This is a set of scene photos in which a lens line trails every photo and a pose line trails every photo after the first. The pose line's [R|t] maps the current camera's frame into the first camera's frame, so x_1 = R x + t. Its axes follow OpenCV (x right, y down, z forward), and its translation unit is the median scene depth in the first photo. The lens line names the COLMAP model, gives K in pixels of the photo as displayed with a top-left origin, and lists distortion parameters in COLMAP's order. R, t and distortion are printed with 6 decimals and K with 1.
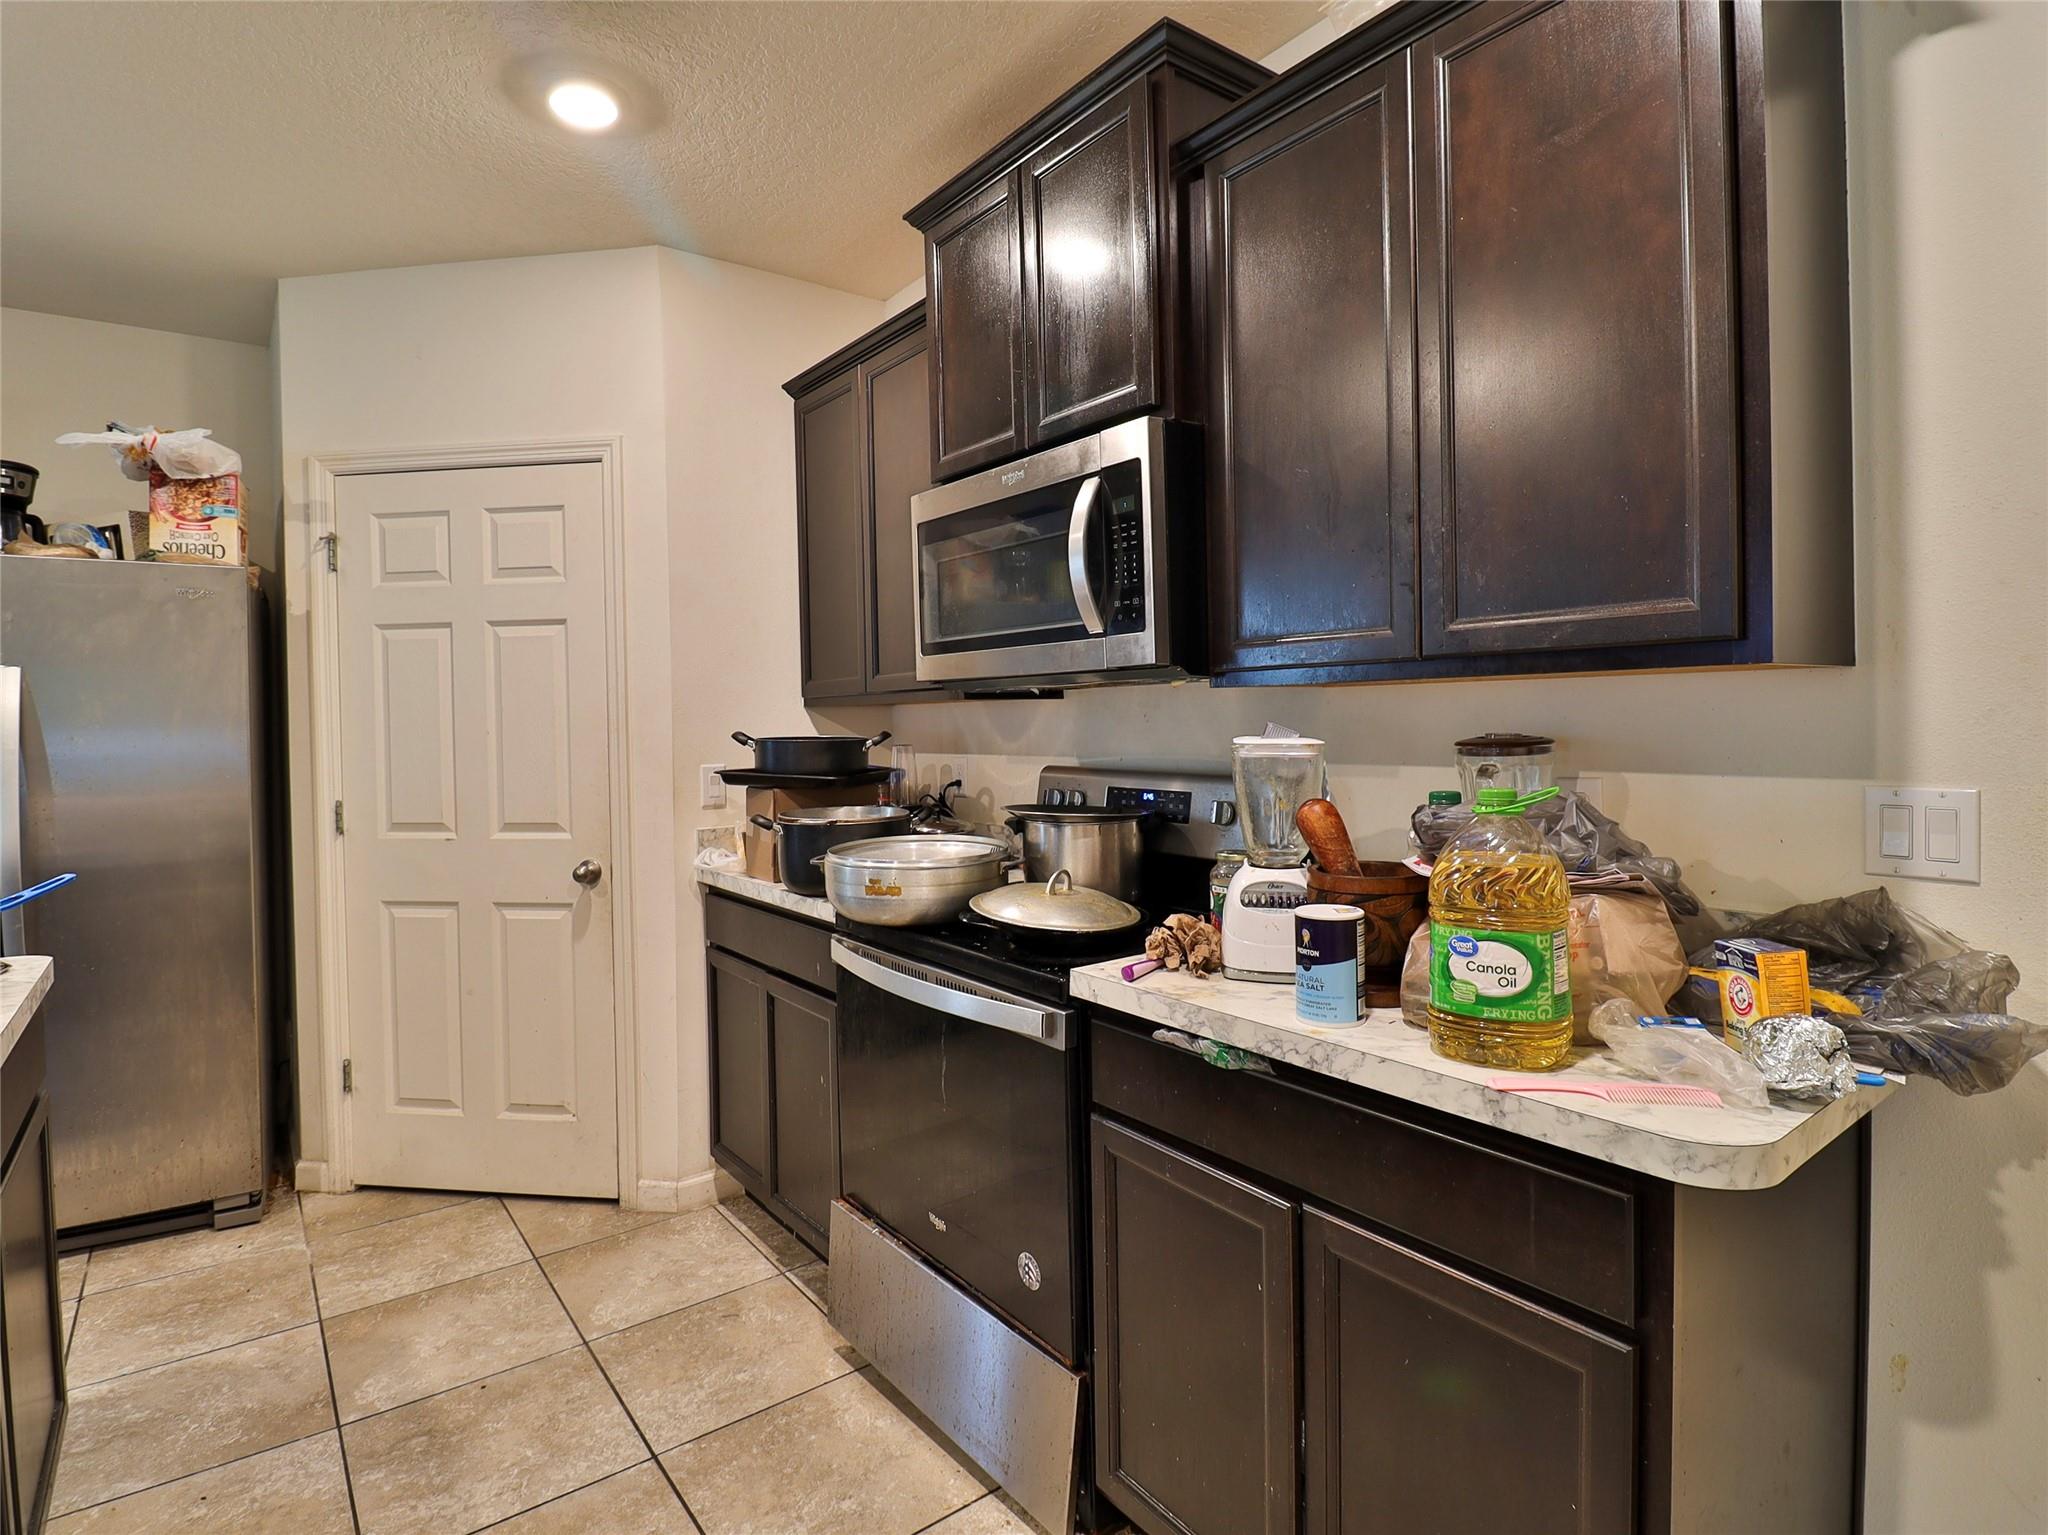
lens RADIAL K [[1058.2, 0, 1023.0], [0, 1058.2, 735.3], [0, 0, 1]] dist [0.000912, -0.014468]
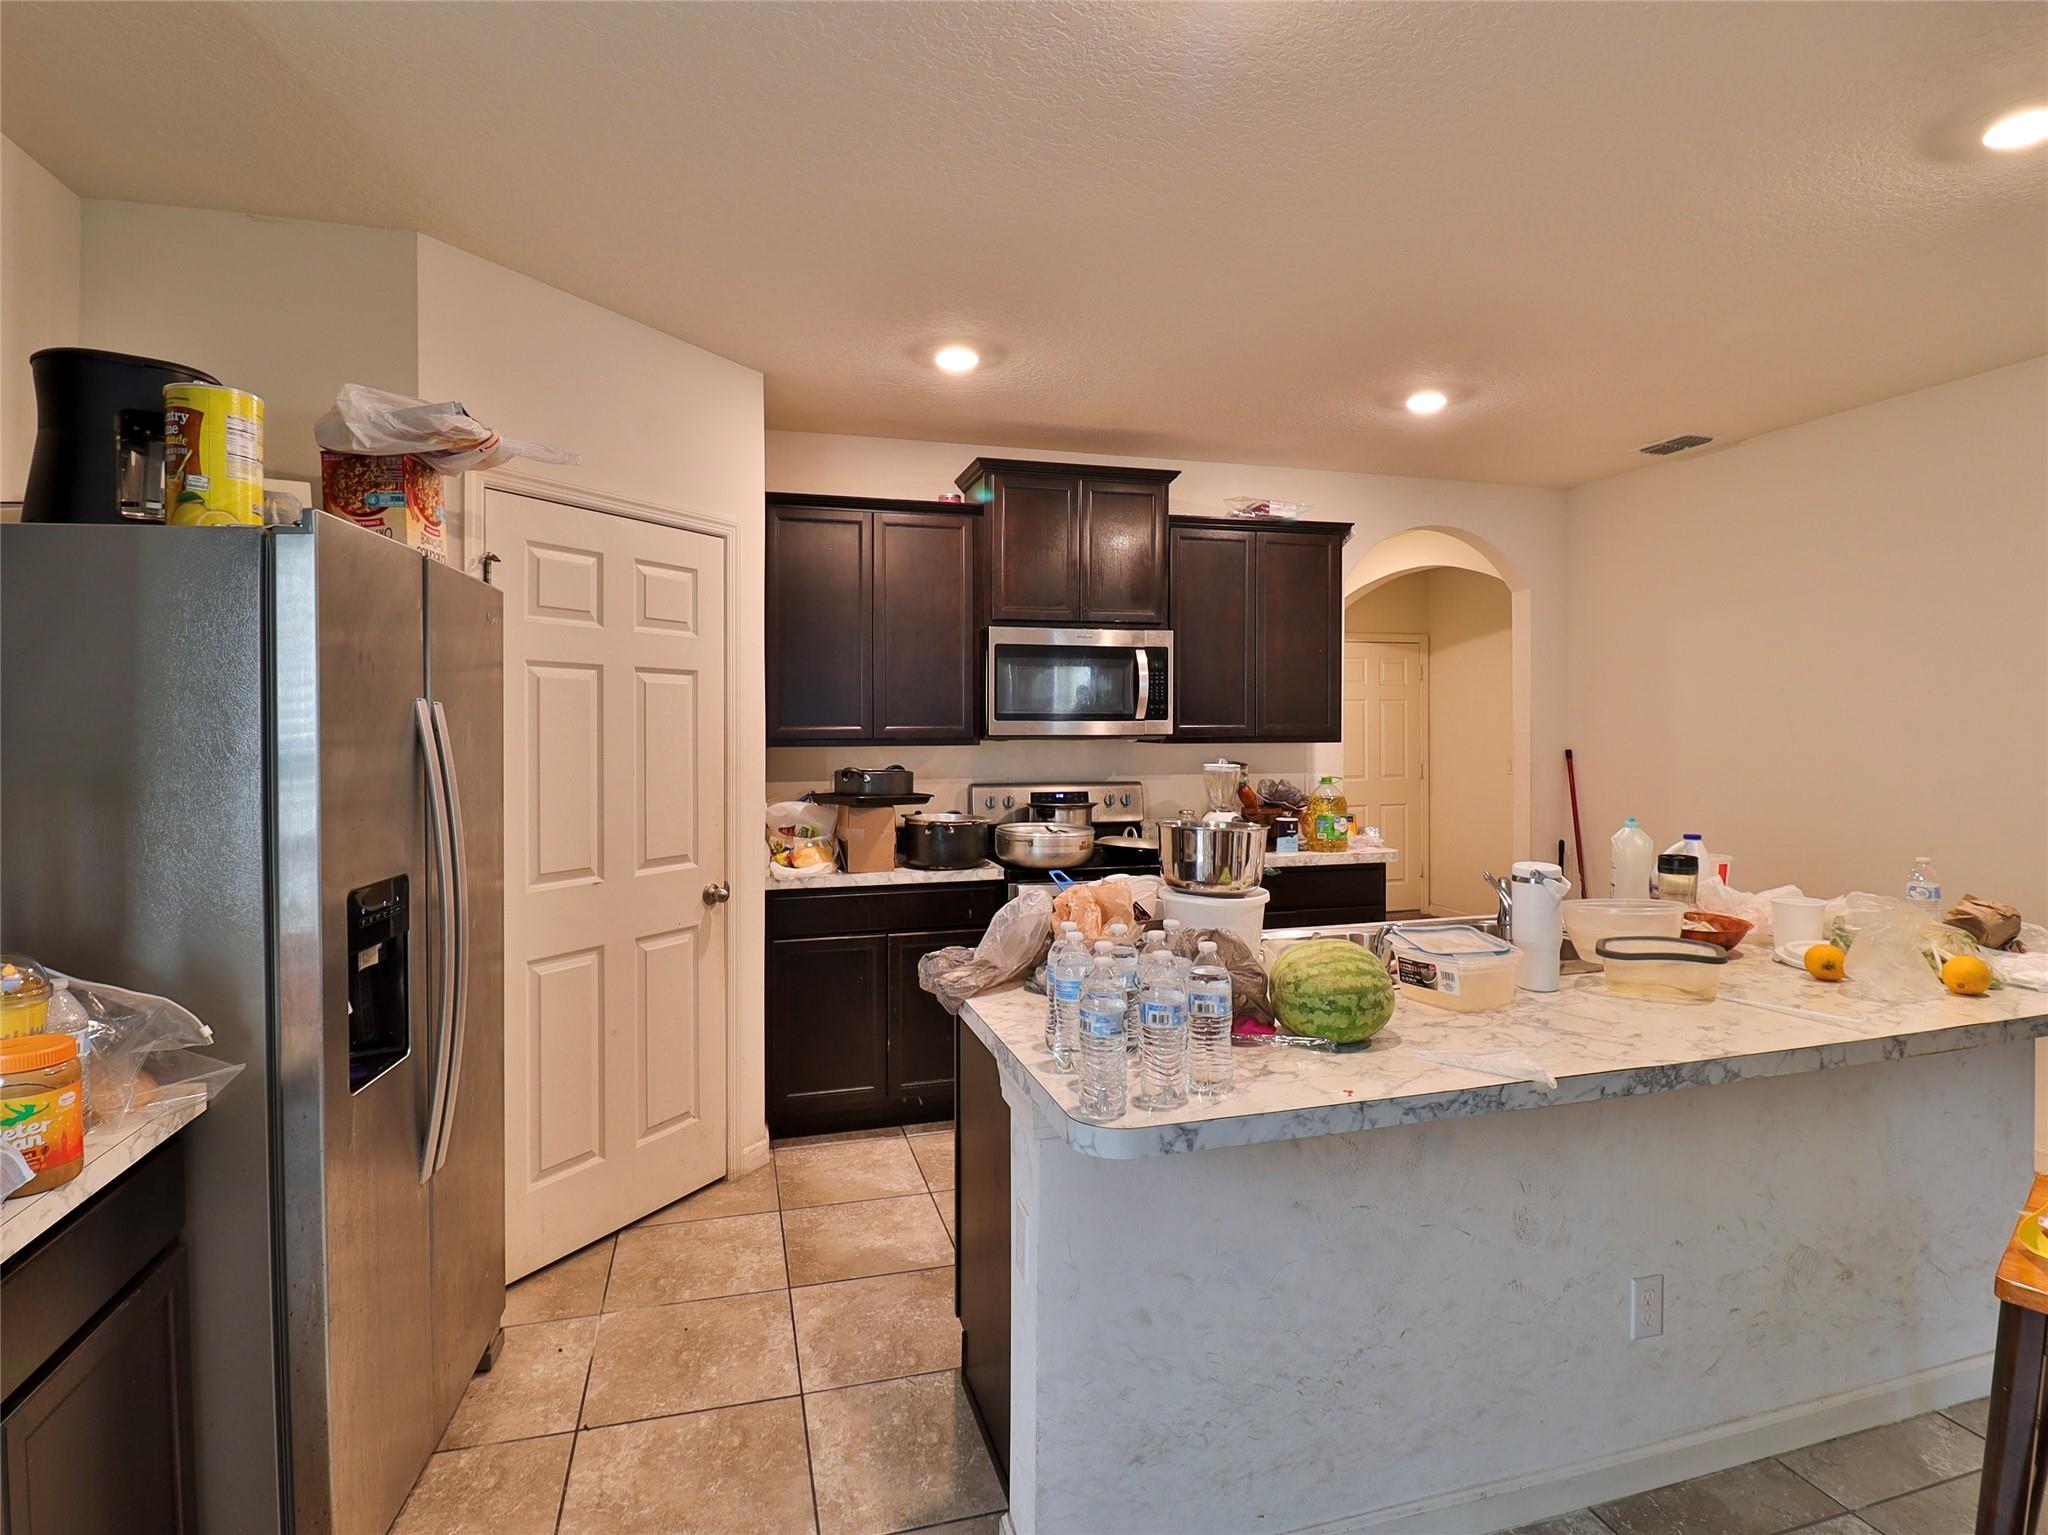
lens RADIAL K [[1058.2, 0, 1025.4], [0, 1058.2, 735.1], [0, 0, 1]] dist [0.000912, -0.014468]
pose [[0.360572, 0.007804, 0.932699, -1.420923], [0.011428, 0.999853, -0.012783, -0.024549], [-0.932662, 0.015268, 0.360429, 0.285846]]
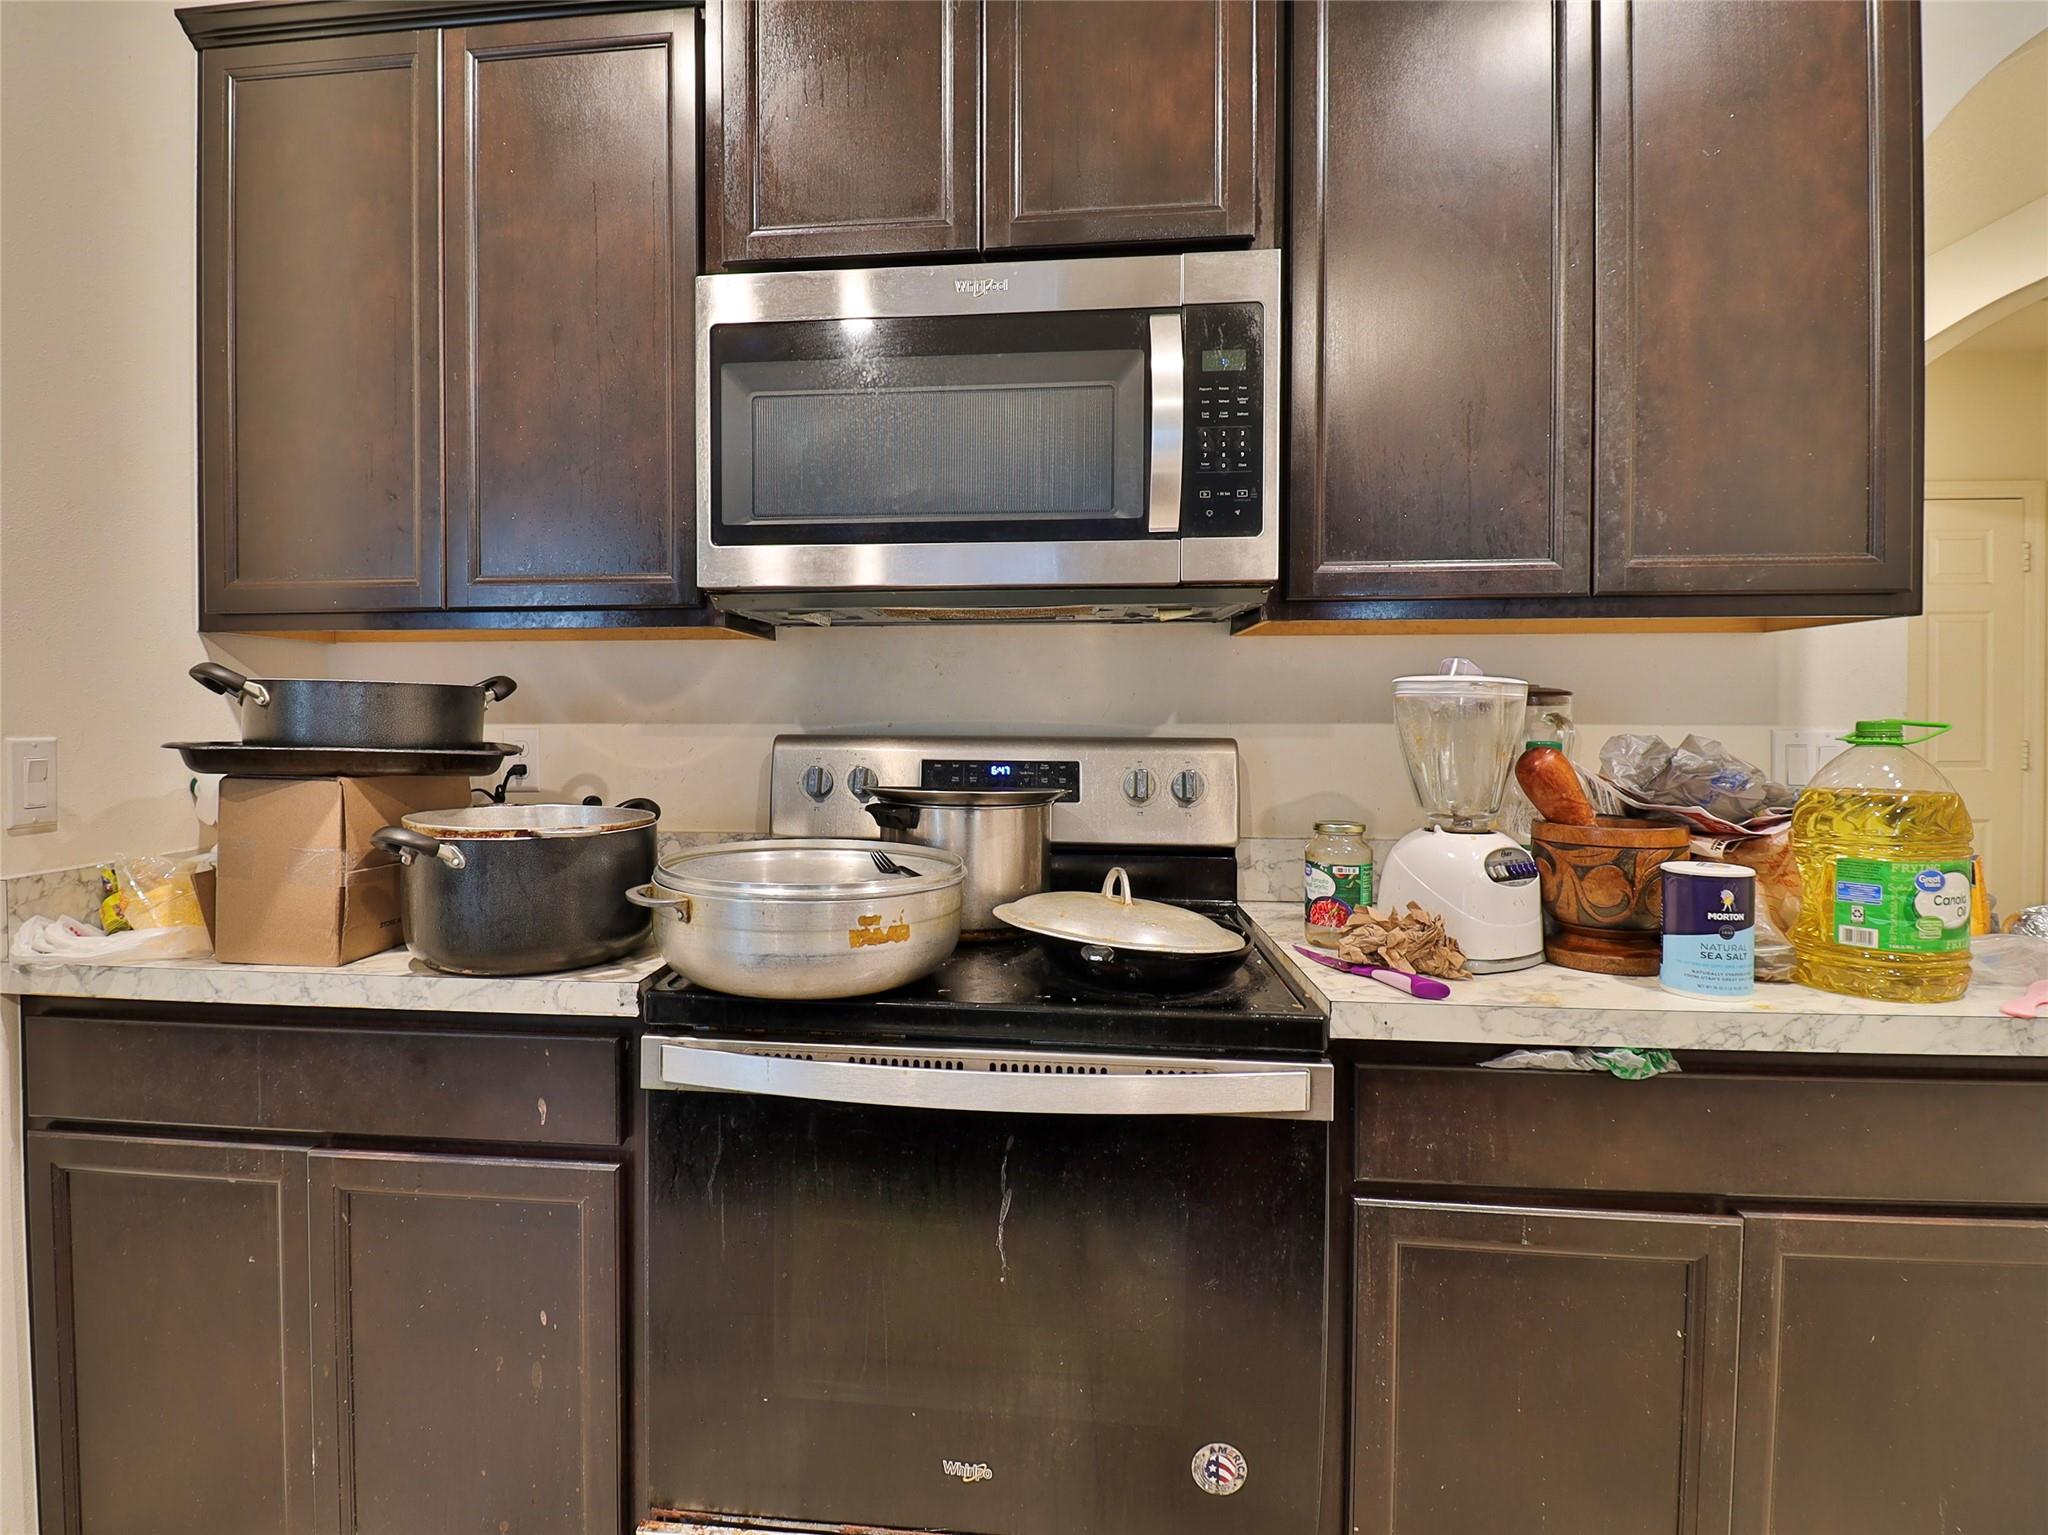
lens RADIAL K [[1049.5, 0, 945.6], [0, 1049.5, 733.2], [0, 0, 1]] dist [-0.010958, -0.005088]
pose [[0.688438, 0.007809, 0.725254, -0.369434], [-0.001097, 0.999952, -0.009725, 0.031623], [-0.725295, 0.005900, 0.688413, 0.420241]]
